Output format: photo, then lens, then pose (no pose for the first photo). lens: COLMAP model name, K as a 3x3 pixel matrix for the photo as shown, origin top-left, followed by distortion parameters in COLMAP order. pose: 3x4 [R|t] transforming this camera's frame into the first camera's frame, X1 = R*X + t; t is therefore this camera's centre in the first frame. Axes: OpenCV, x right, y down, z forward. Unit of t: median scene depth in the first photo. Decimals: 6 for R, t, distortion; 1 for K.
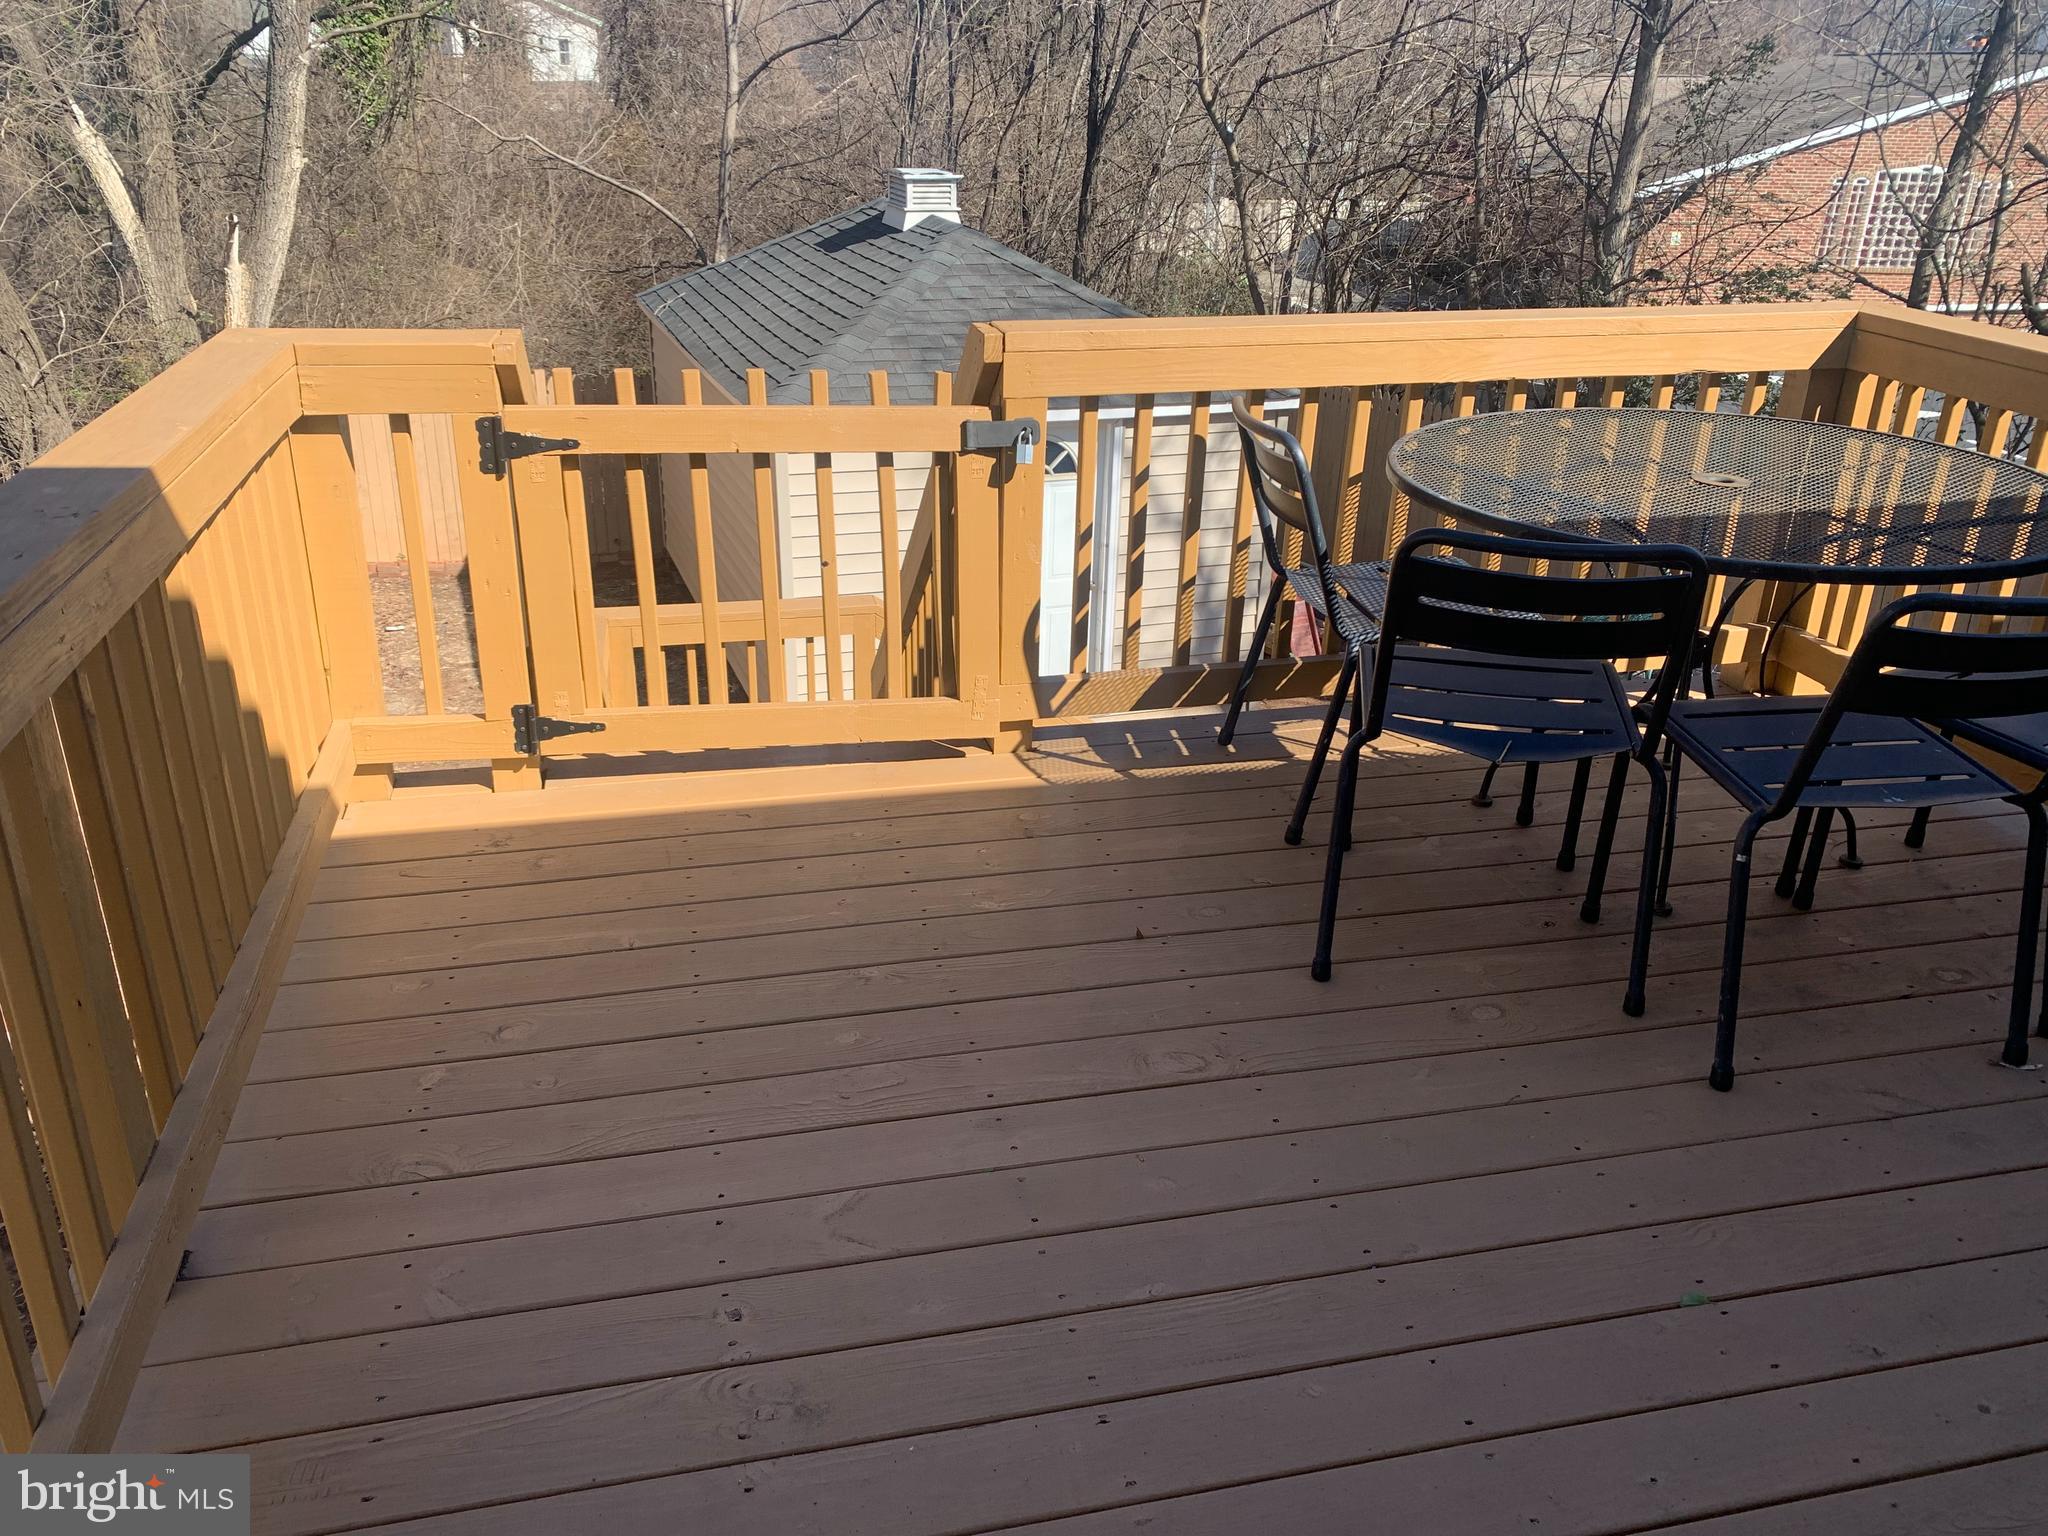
lens RADIAL K [[1577.2, 0, 1019.5], [0, 1577.2, 771.6], [0, 0, 1]] dist [0.044920, -0.044138]
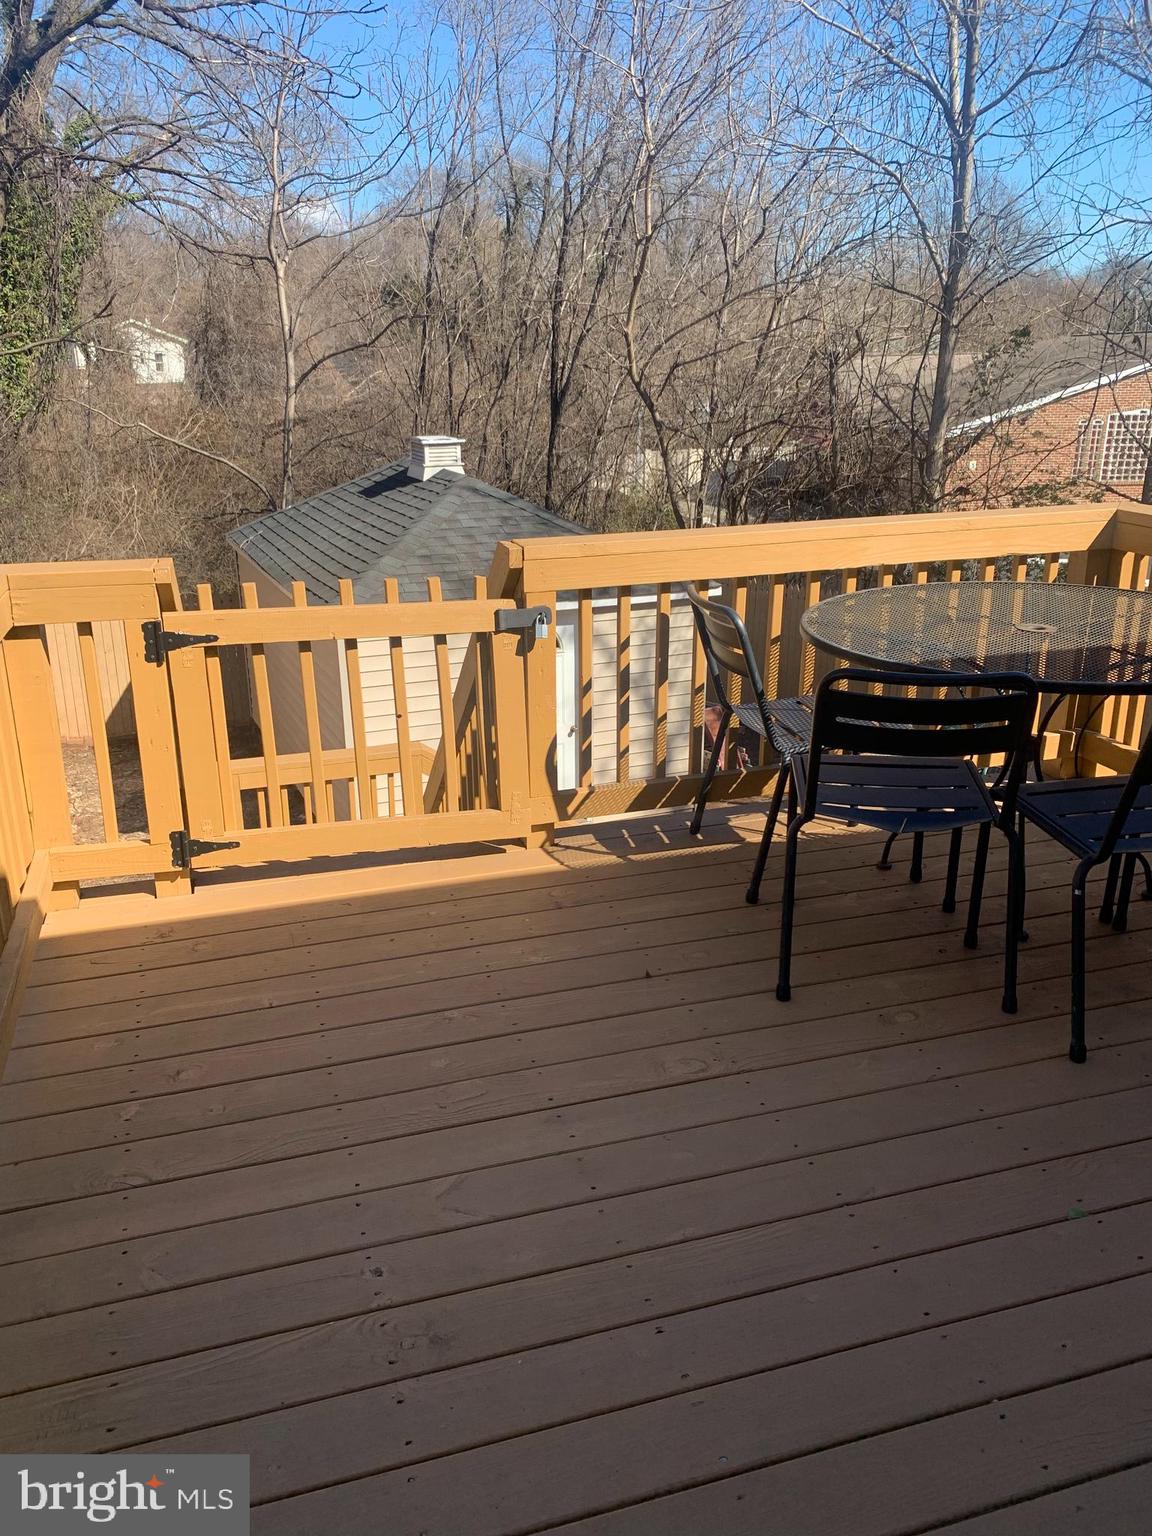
lens RADIAL K [[1182.9, 0, 568.9], [0, 1182.9, 774.9], [0, 0, 1]] dist [0.044920, -0.044138]
pose [[0.997701, -0.049387, 0.046416, -0.023311], [0.053044, 0.995287, -0.081180, 0.008594], [-0.042188, 0.083456, 0.995618, -0.020525]]
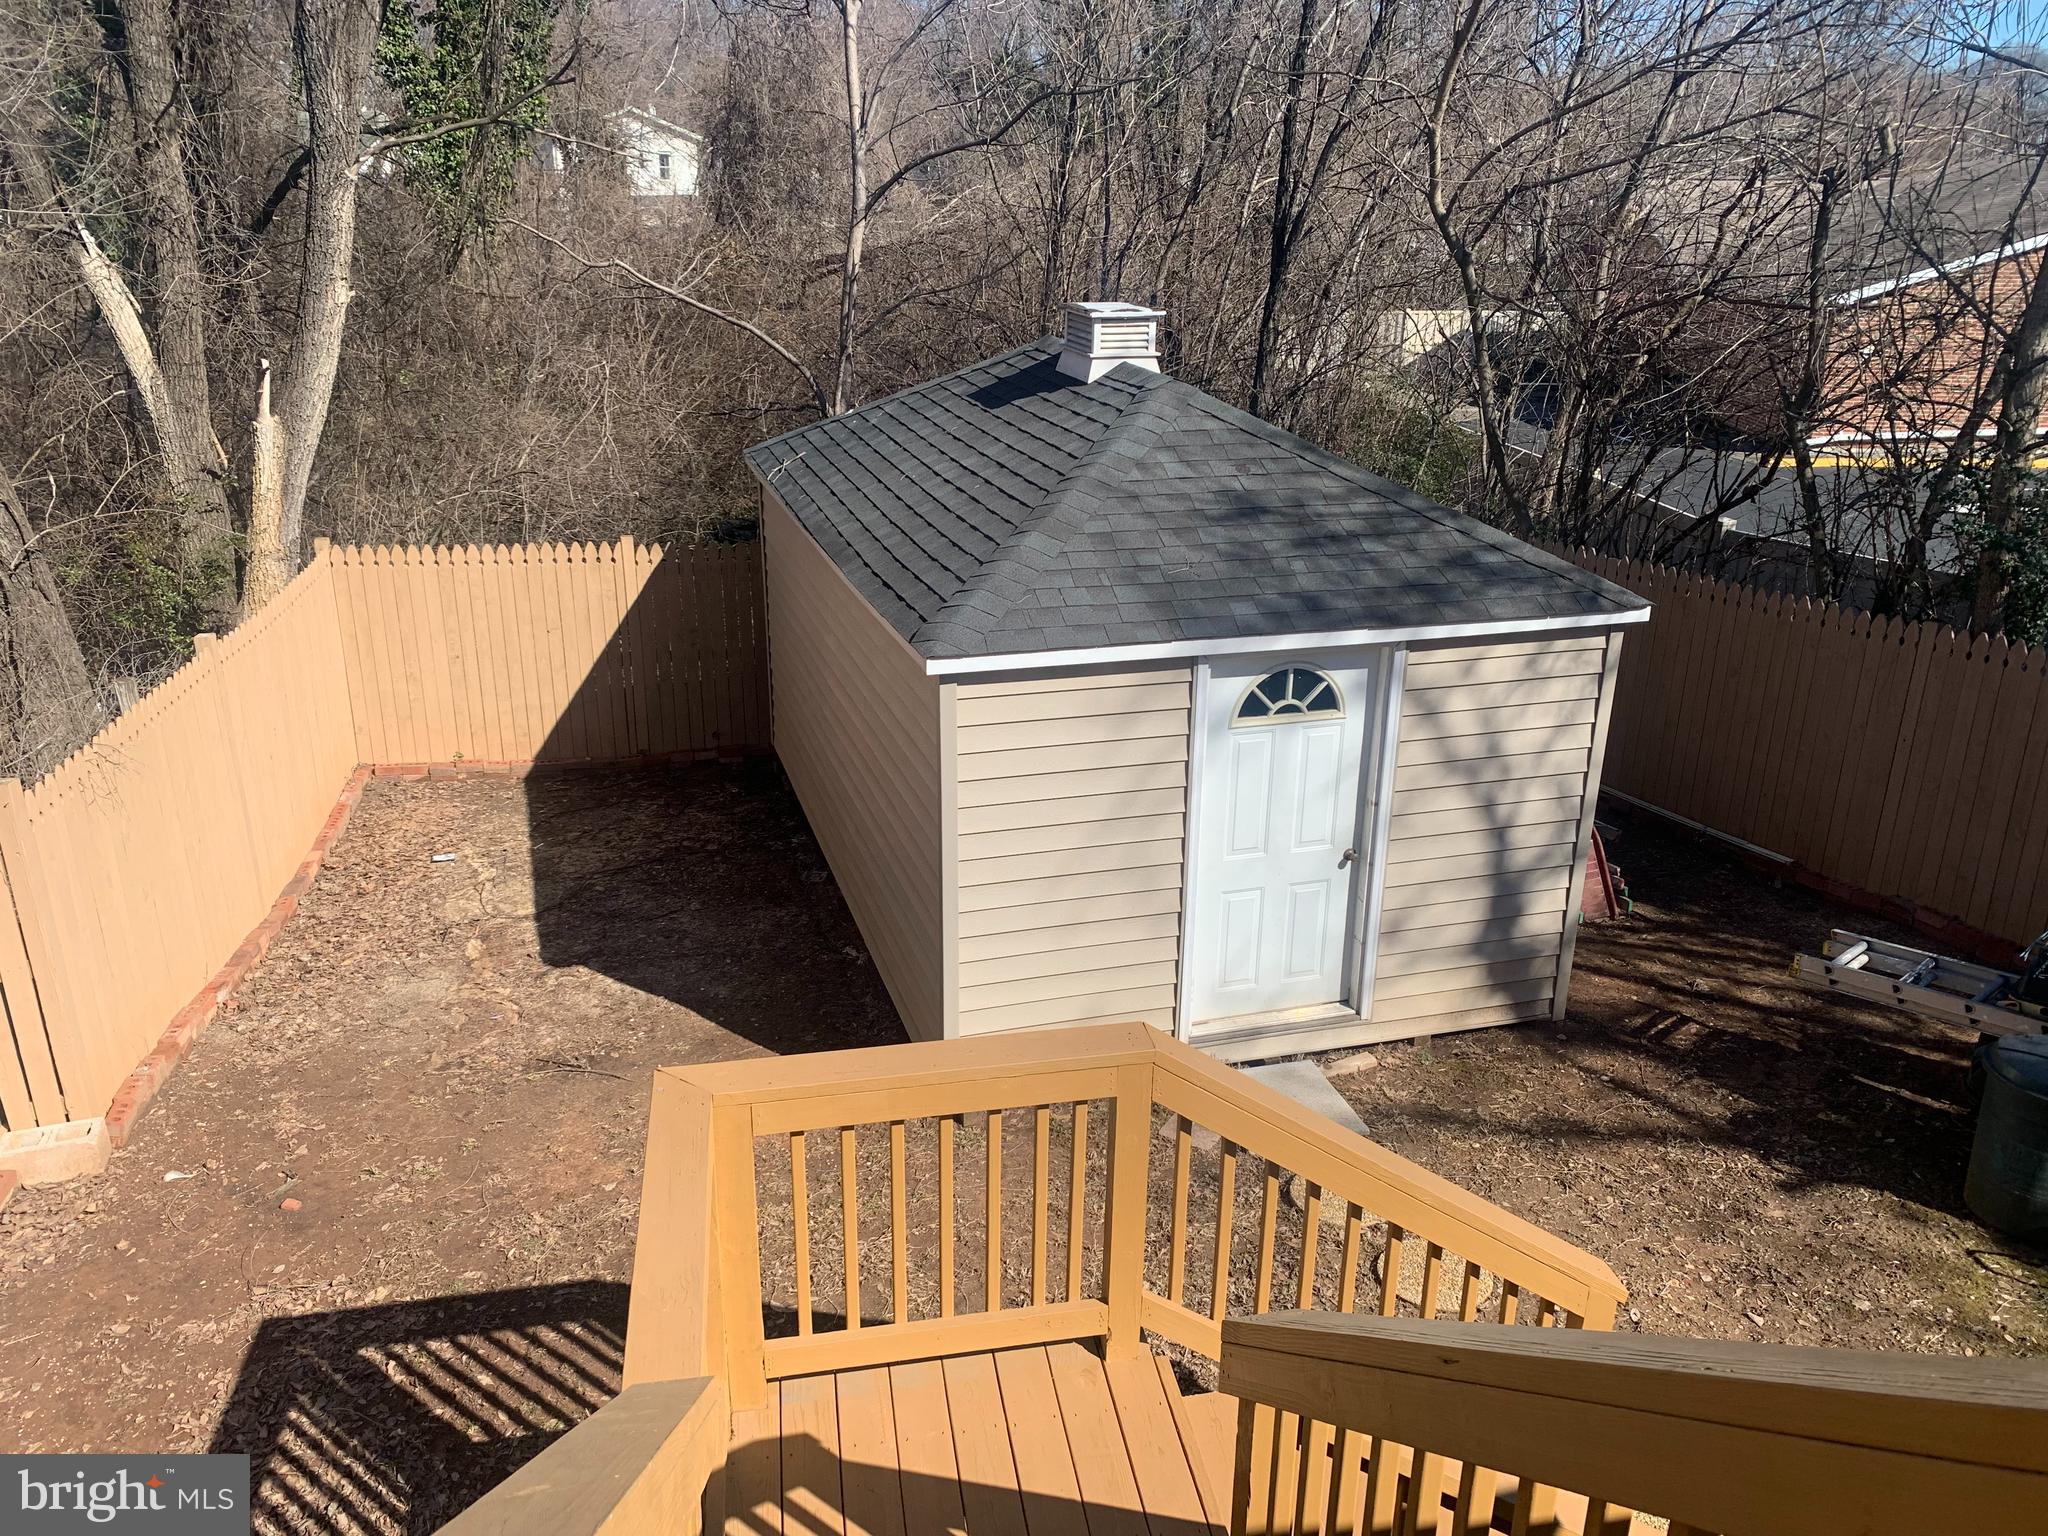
lens RADIAL K [[1577.2, 0, 1059.2], [0, 1577.2, 794.7], [0, 0, 1]] dist [0.044920, -0.044138]
pose [[0.999571, 0.002014, -0.029208, -0.199485], [-0.003367, 0.998920, -0.046339, -0.316906], [0.029083, 0.046418, 0.998499, 0.716732]]
